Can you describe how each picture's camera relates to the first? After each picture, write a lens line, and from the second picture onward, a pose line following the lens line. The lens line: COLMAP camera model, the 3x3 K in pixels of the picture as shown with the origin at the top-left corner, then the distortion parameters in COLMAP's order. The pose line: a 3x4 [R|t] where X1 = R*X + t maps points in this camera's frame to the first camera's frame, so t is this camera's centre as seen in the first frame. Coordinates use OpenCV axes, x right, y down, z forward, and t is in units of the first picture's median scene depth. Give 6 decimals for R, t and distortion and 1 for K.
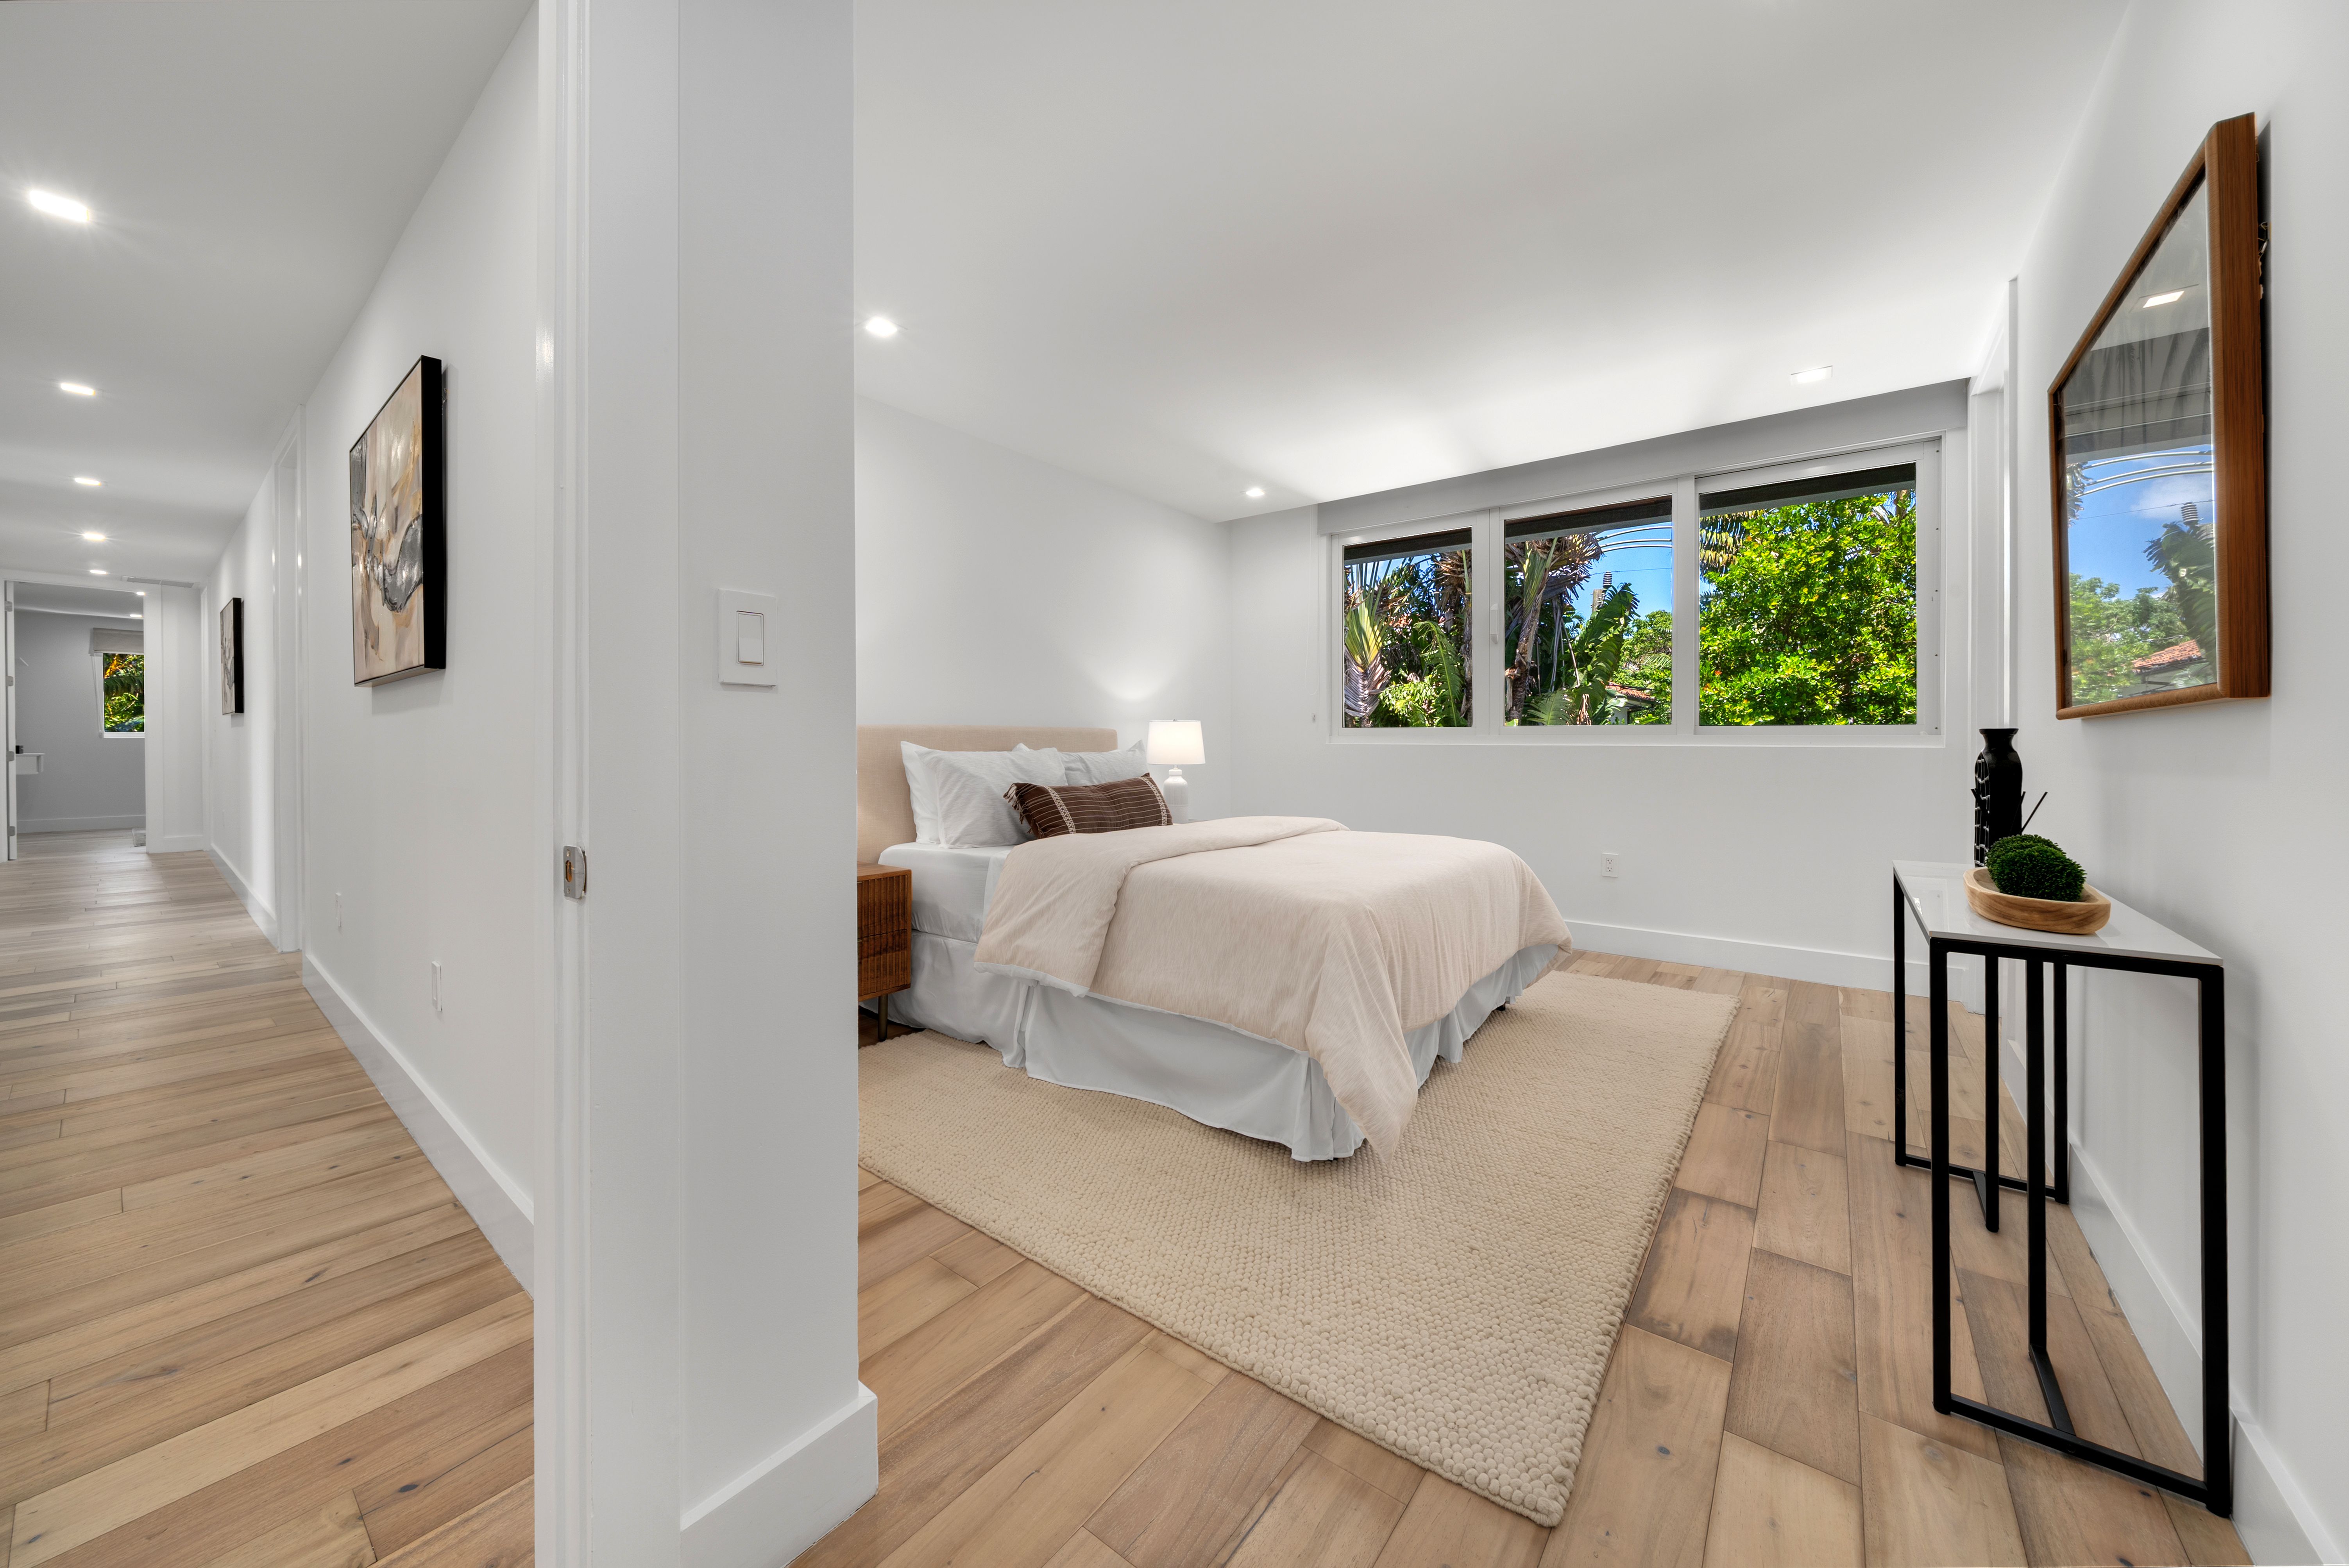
lens RADIAL K [[834.7, 0, 1179.2], [0, 834.7, 738.3], [0, 0, 1]] dist [-0.009481, -0.000086]
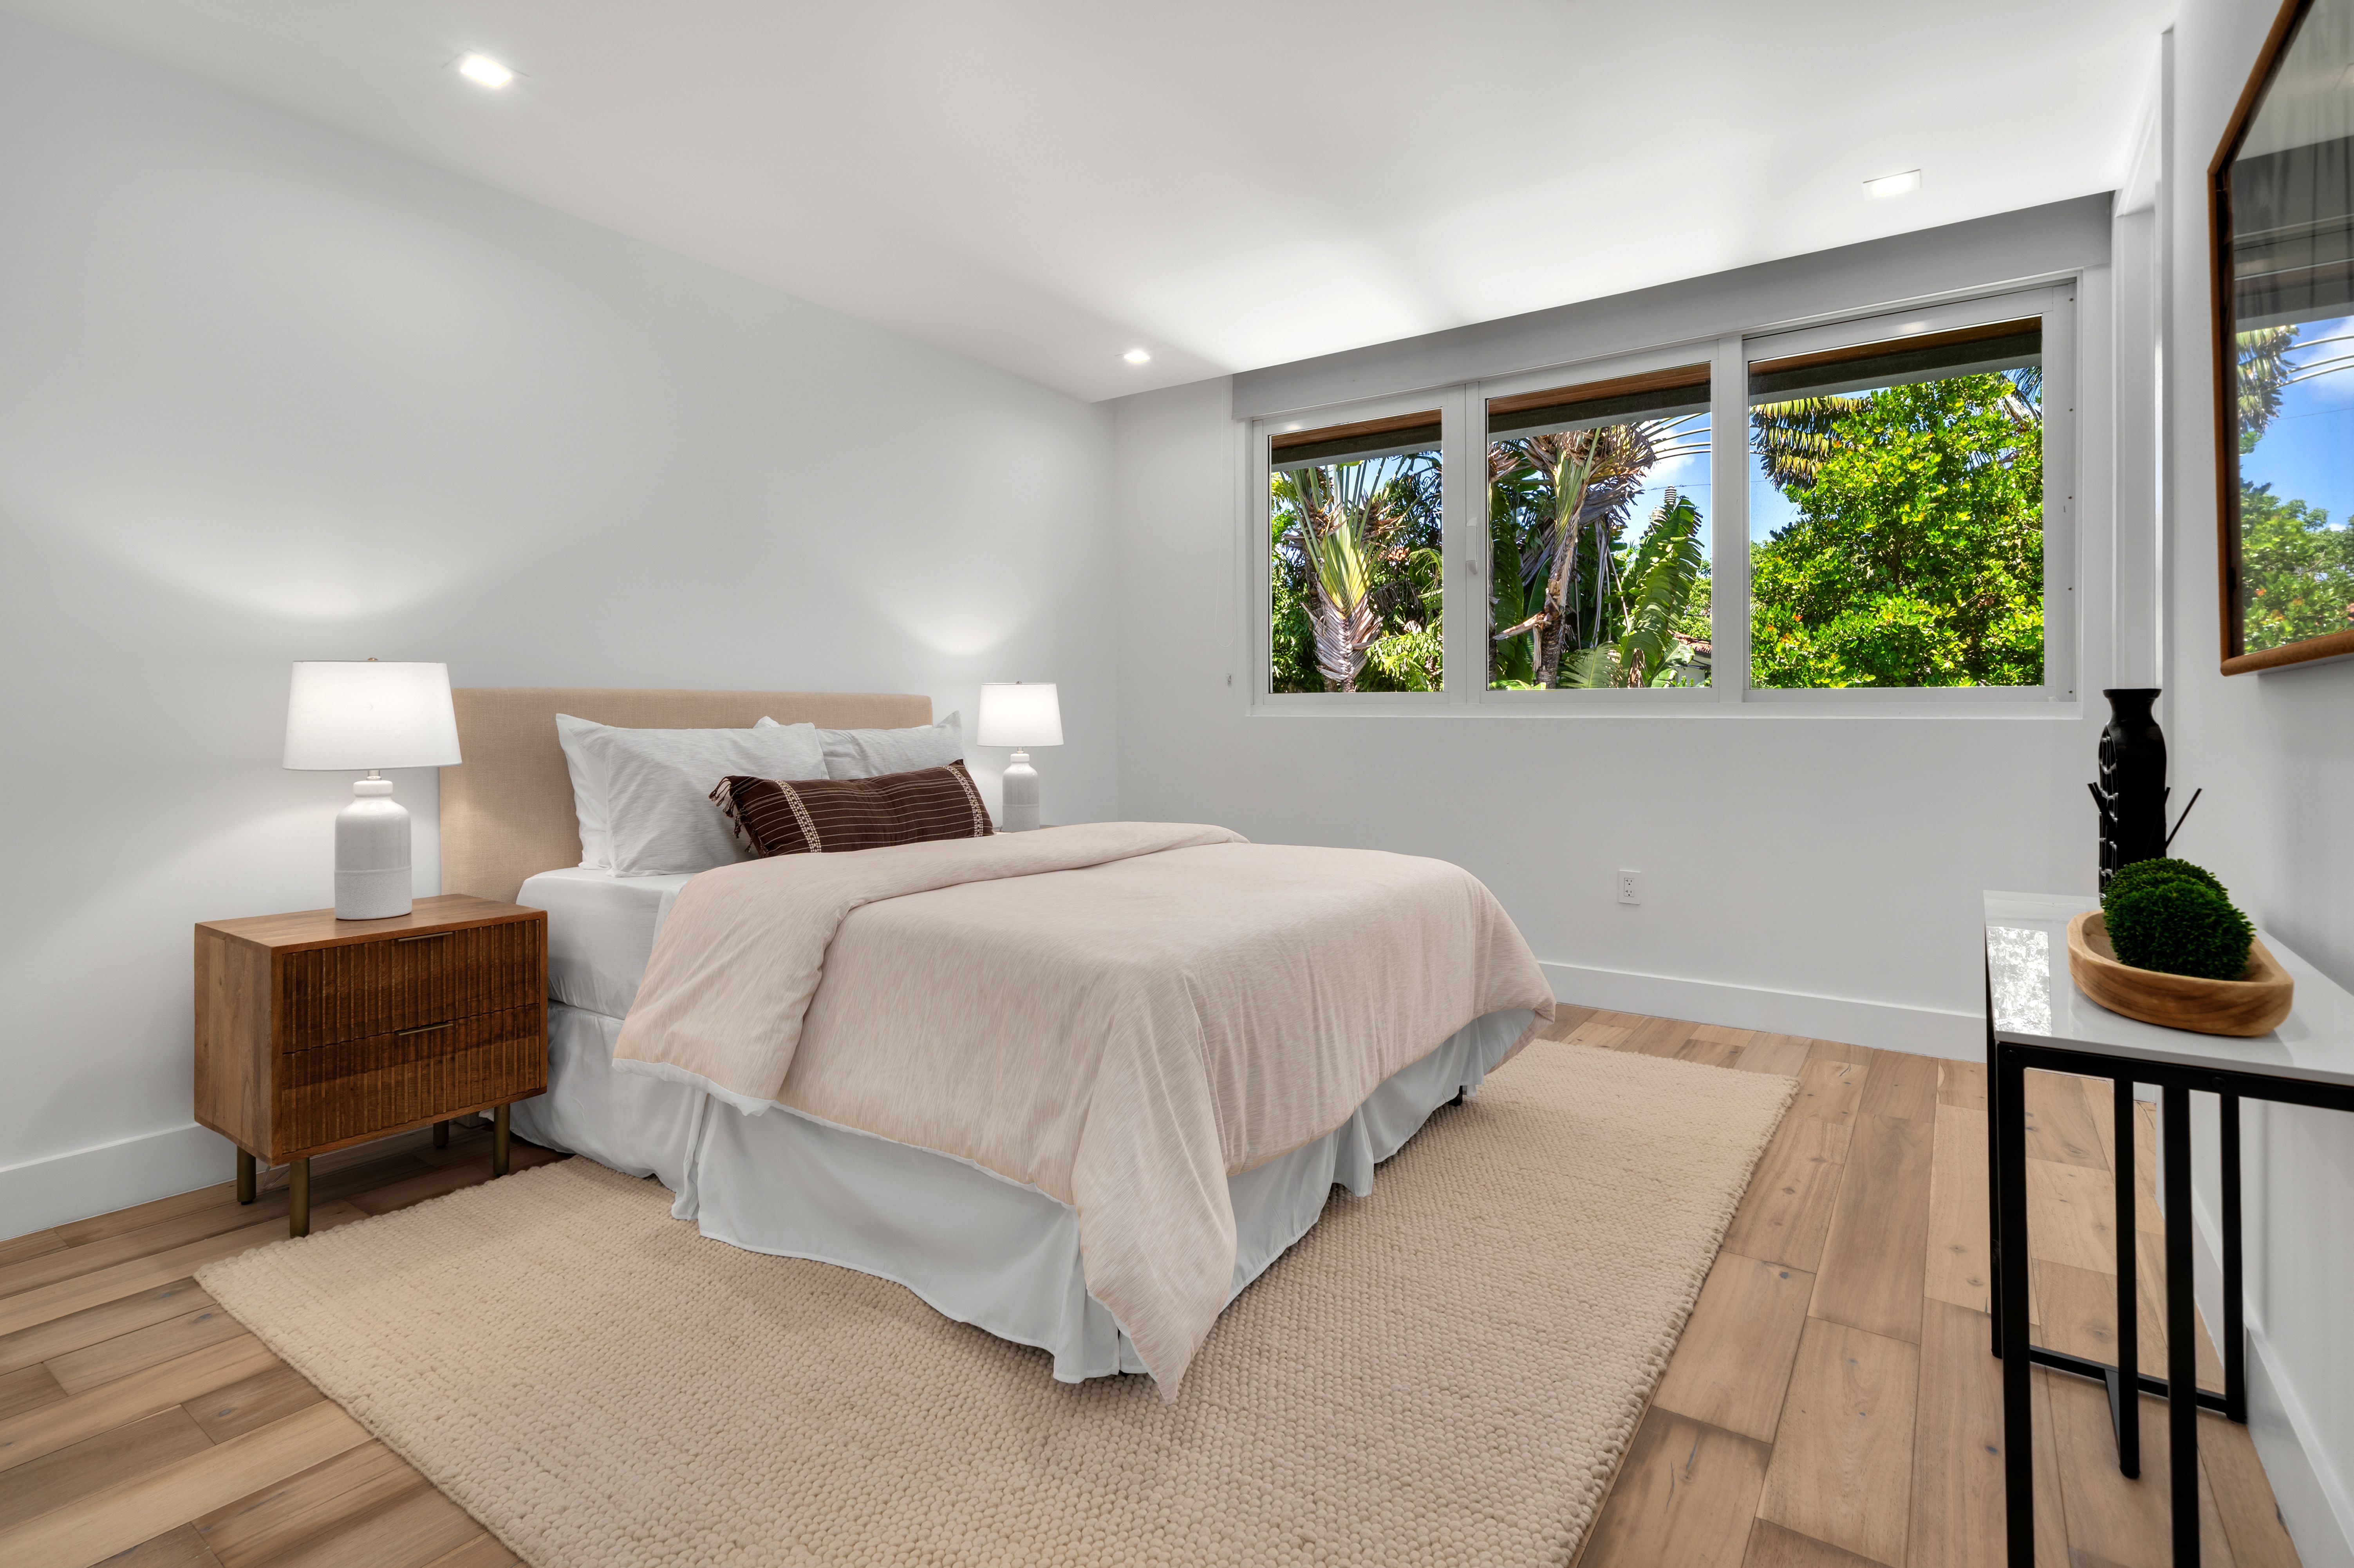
lens RADIAL K [[1123.1, 0, 1173.9], [0, 1123.1, 706.1], [0, 0, 1]] dist [-0.001236, -0.000198]
pose [[0.998653, -0.002031, 0.051848, 0.123930], [0.002204, 0.999992, -0.003291, 0.001562], [-0.051841, 0.003401, 0.998650, 0.102816]]
